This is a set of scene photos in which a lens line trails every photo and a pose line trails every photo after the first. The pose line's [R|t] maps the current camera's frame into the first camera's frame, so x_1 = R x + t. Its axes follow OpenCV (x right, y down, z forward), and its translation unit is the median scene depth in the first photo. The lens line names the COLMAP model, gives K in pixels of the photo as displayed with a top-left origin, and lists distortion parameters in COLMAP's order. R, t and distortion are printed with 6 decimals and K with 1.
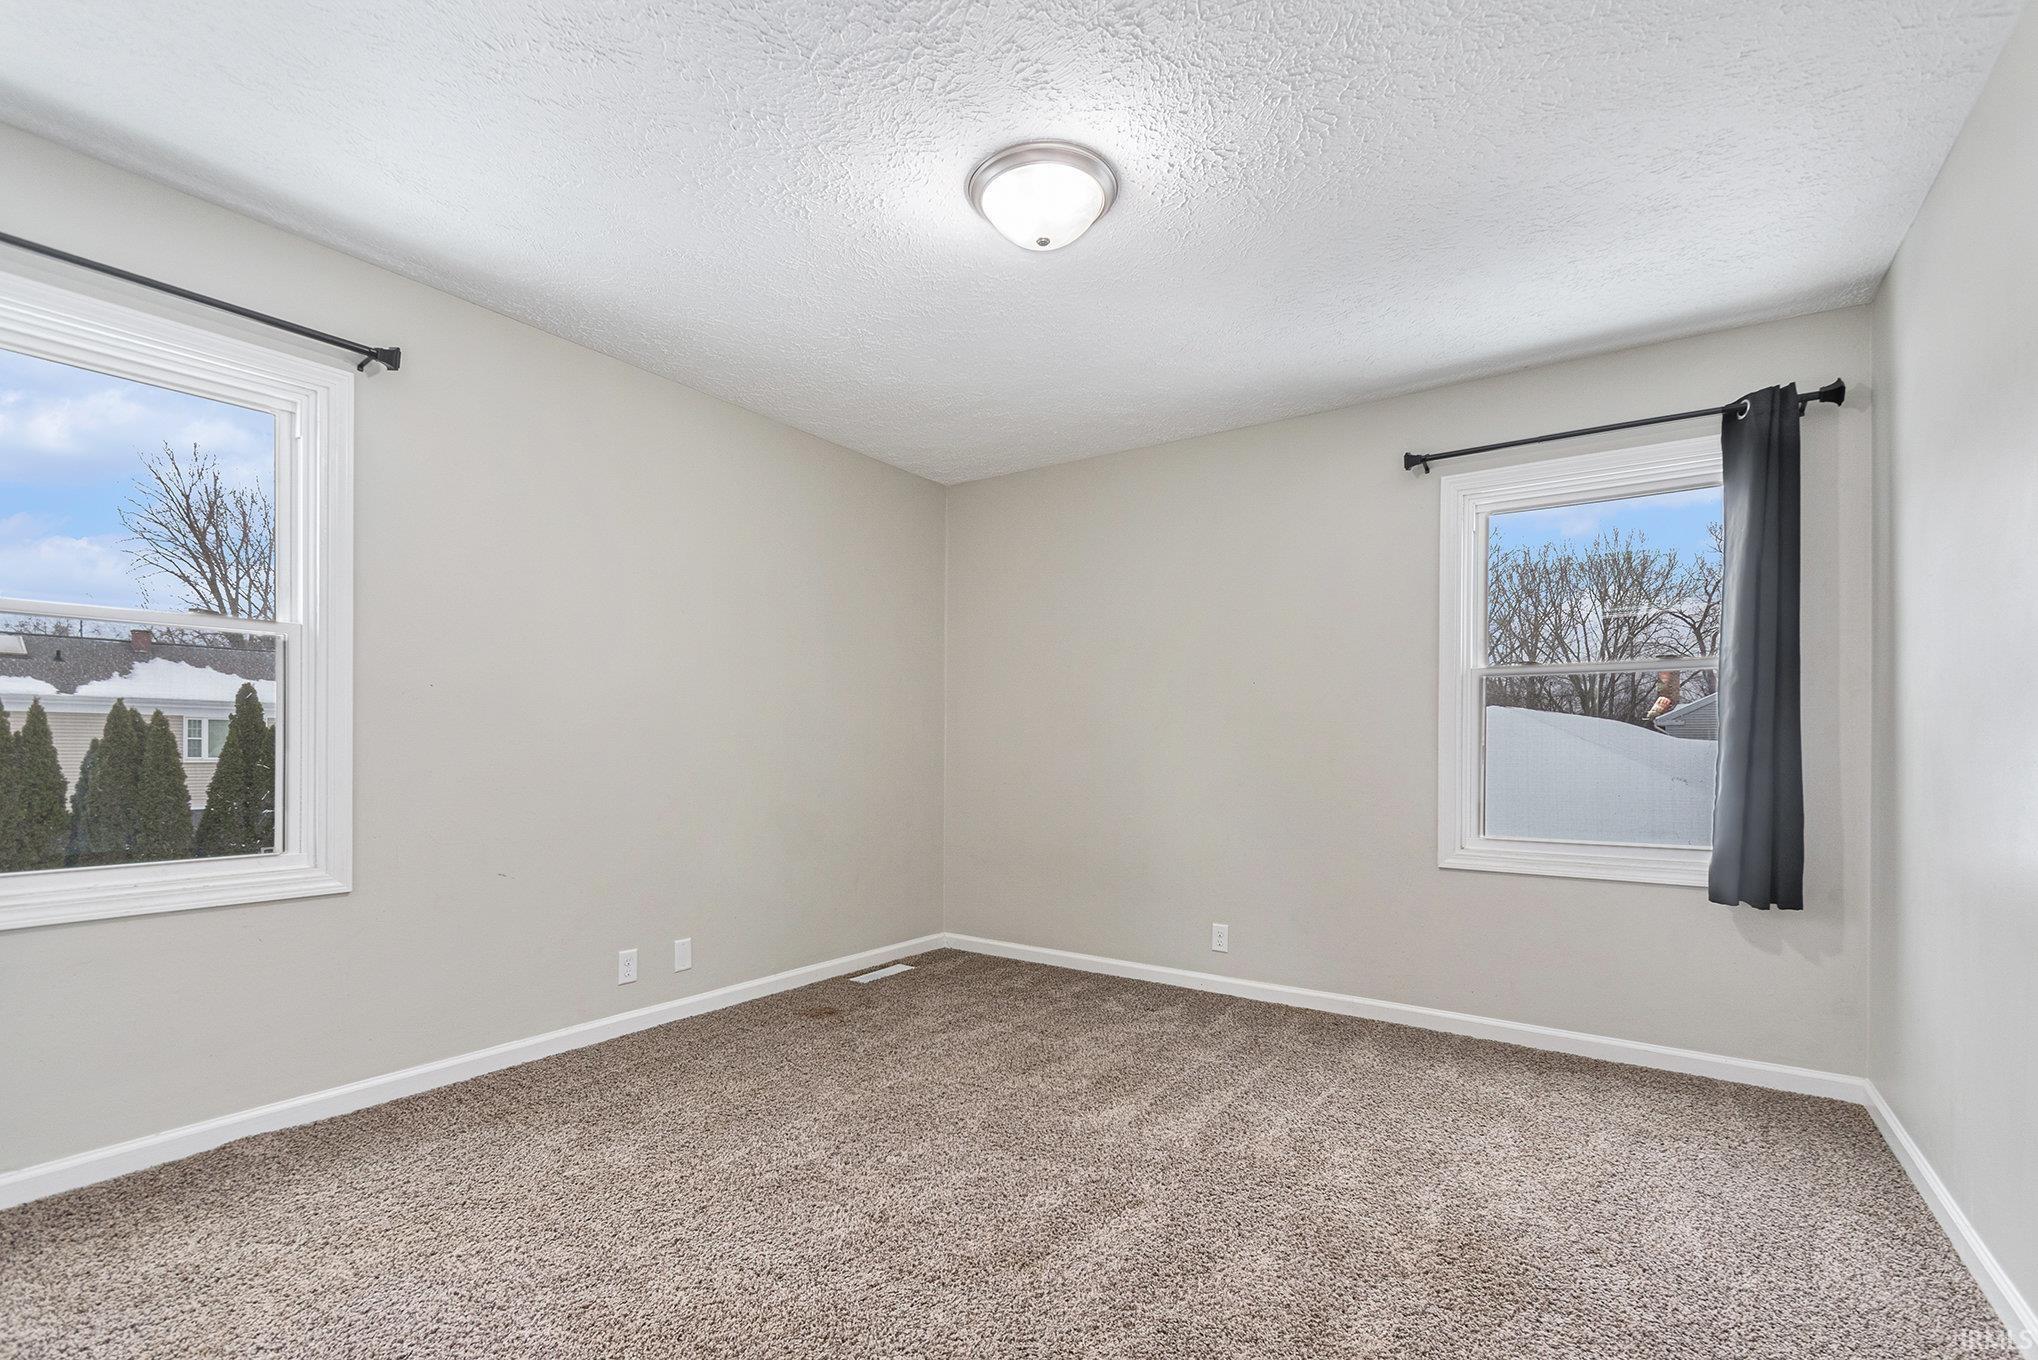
lens RADIAL K [[905.3, 0, 1016.8], [0, 905.3, 722.7], [0, 0, 1]] dist [-0.001047, -0.000238]
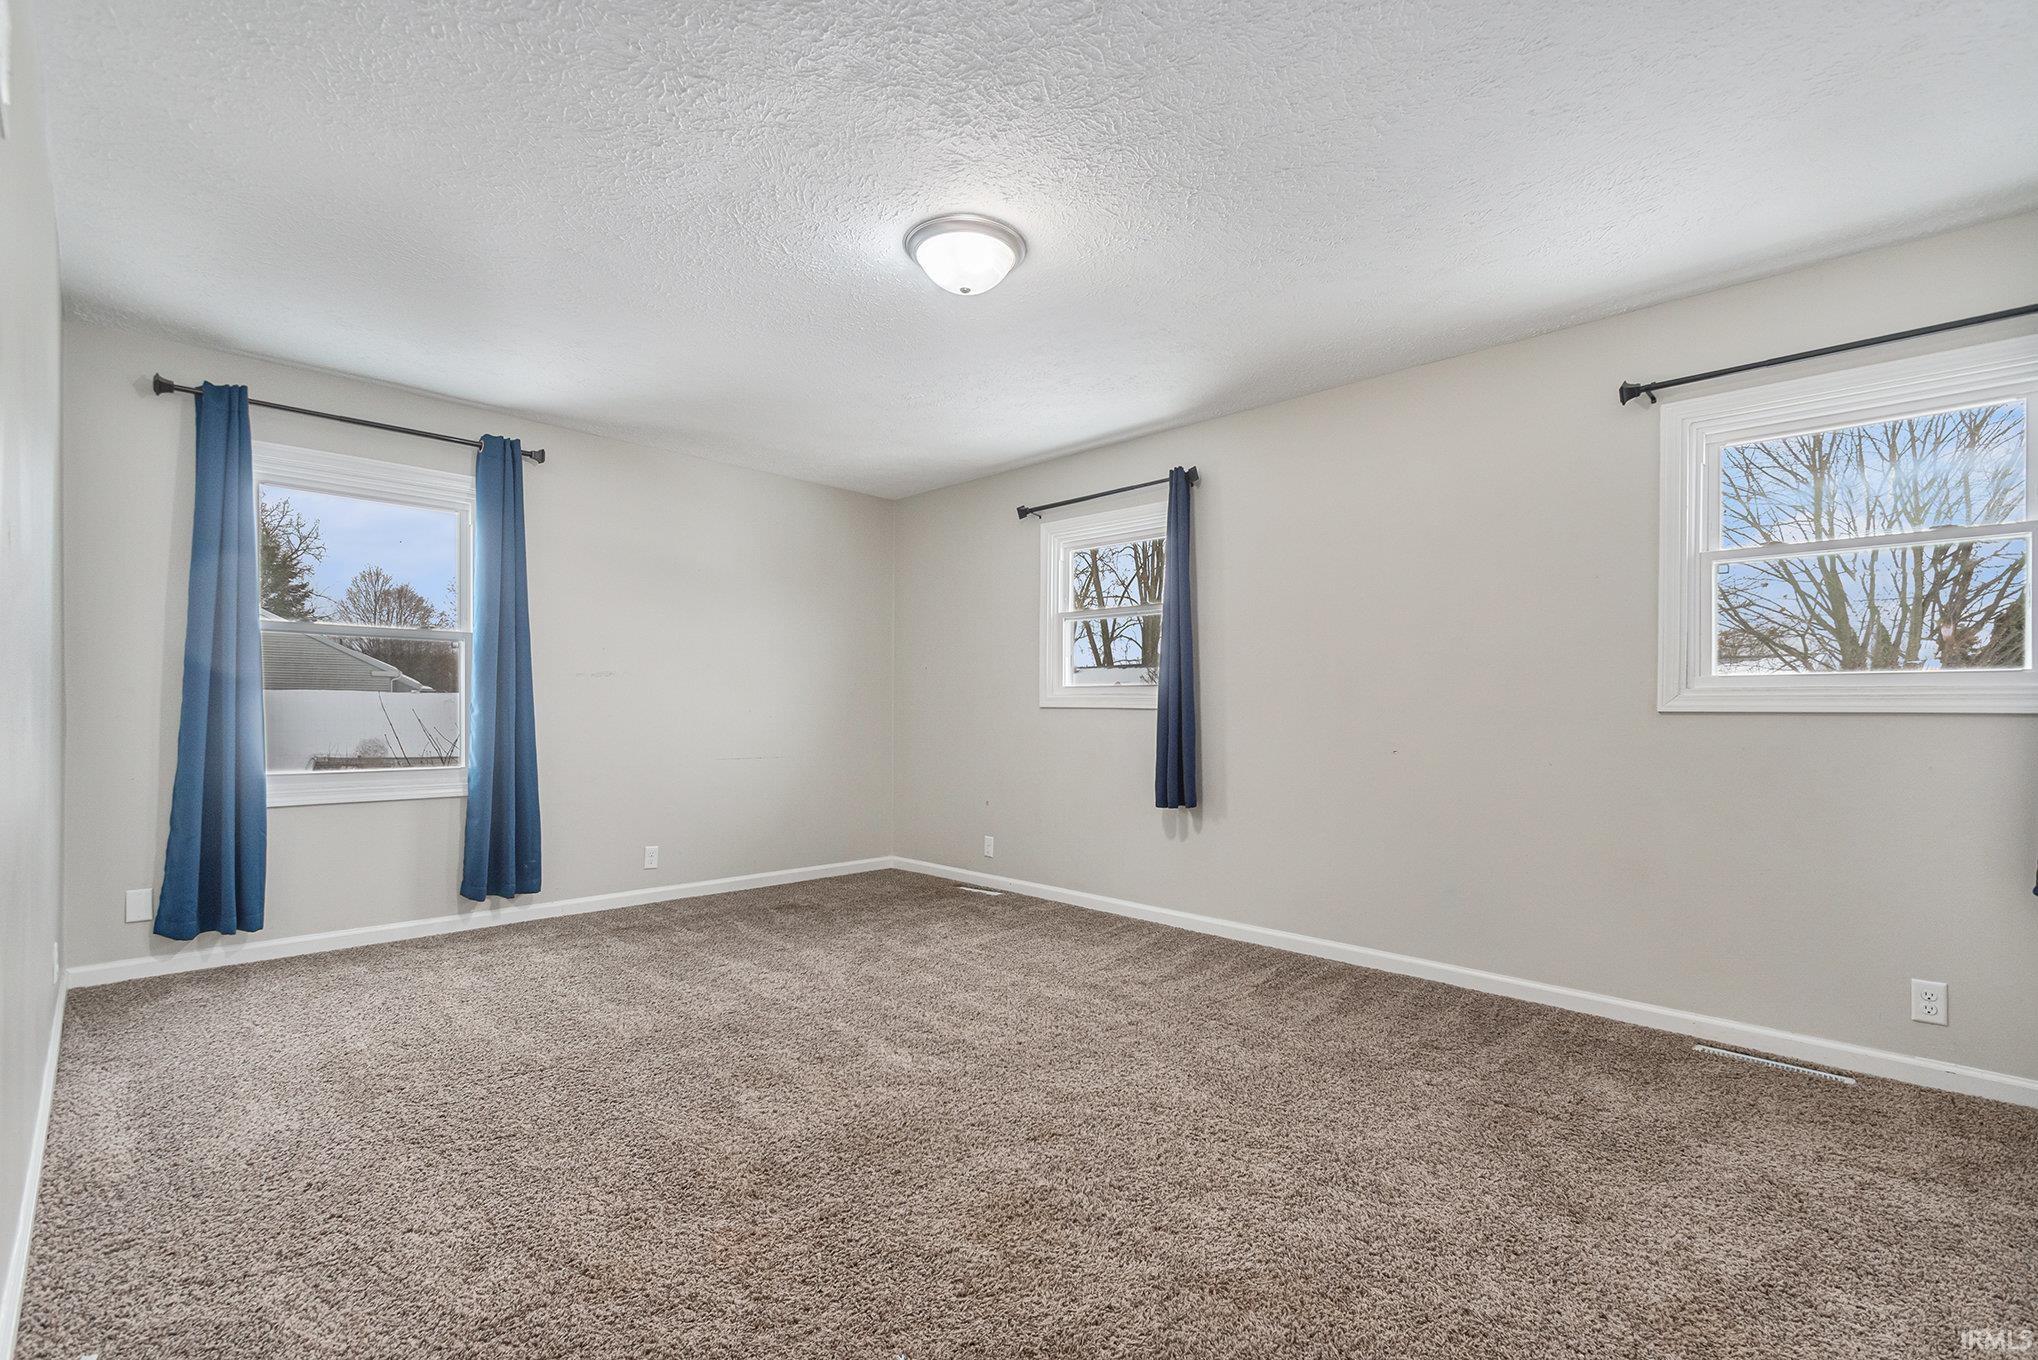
lens RADIAL K [[922.6, 0, 1019.0], [0, 922.6, 680.0], [0, 0, 1]] dist [0.011104, -0.000041]
pose [[0.987164, -0.002063, -0.159699, 0.302111], [0.001730, 0.999996, -0.002225, -0.005296], [0.159703, 0.001920, 0.987163, -0.219591]]
